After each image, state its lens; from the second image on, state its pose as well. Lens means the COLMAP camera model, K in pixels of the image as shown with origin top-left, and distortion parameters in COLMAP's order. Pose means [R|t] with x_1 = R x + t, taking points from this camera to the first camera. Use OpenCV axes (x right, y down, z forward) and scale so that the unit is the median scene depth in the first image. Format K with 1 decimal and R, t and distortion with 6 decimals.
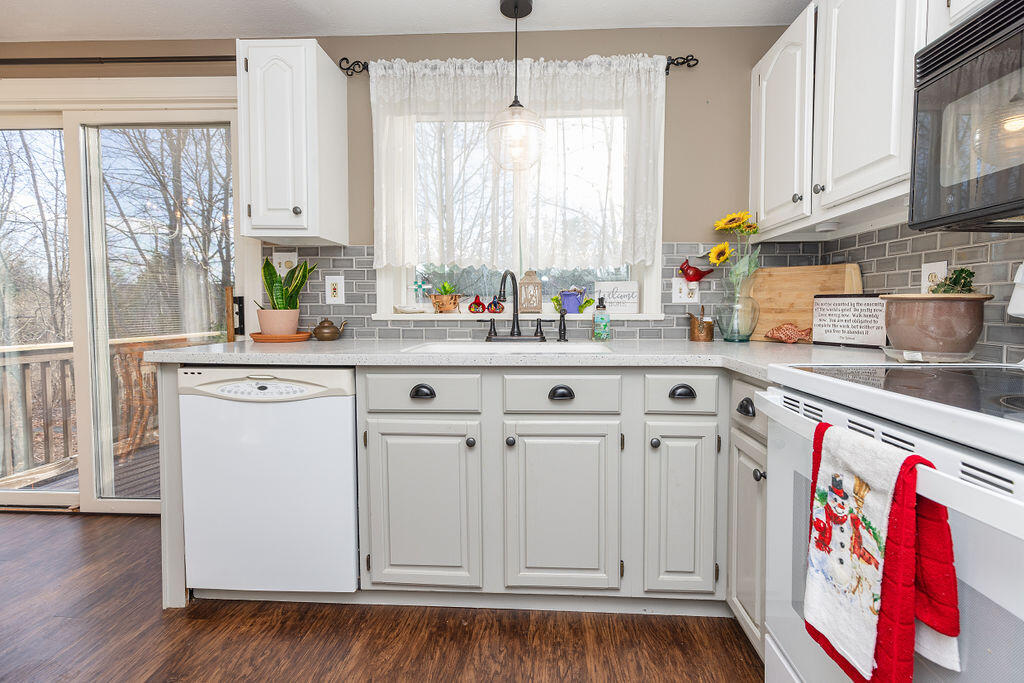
lens RADIAL K [[473.1, 0, 511.6], [0, 473.1, 330.6], [0, 0, 1]] dist [0.001074, 0.000327]
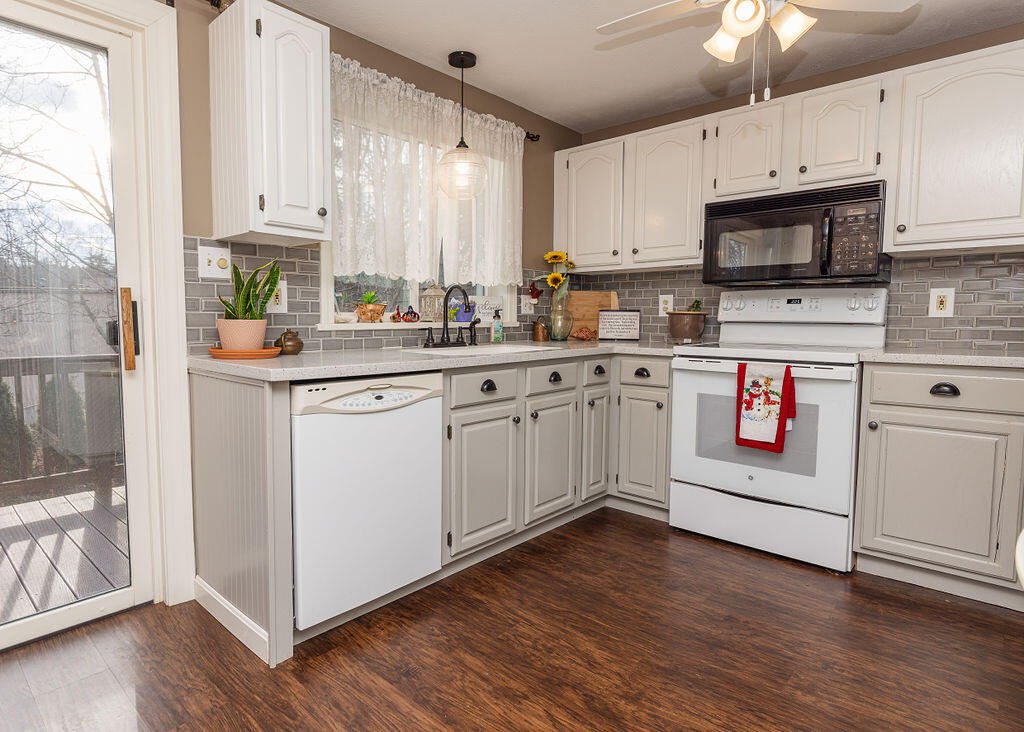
lens RADIAL K [[560.0, 0, 512.0], [0, 560.0, 366.0], [0, 0, 1]] dist [-0.004582, -0.000445]
pose [[0.628318, -0.066694, 0.775093, -1.086089], [0.034442, 0.997726, 0.057930, -0.004372], [-0.777194, -0.009702, 0.629186, 0.024372]]
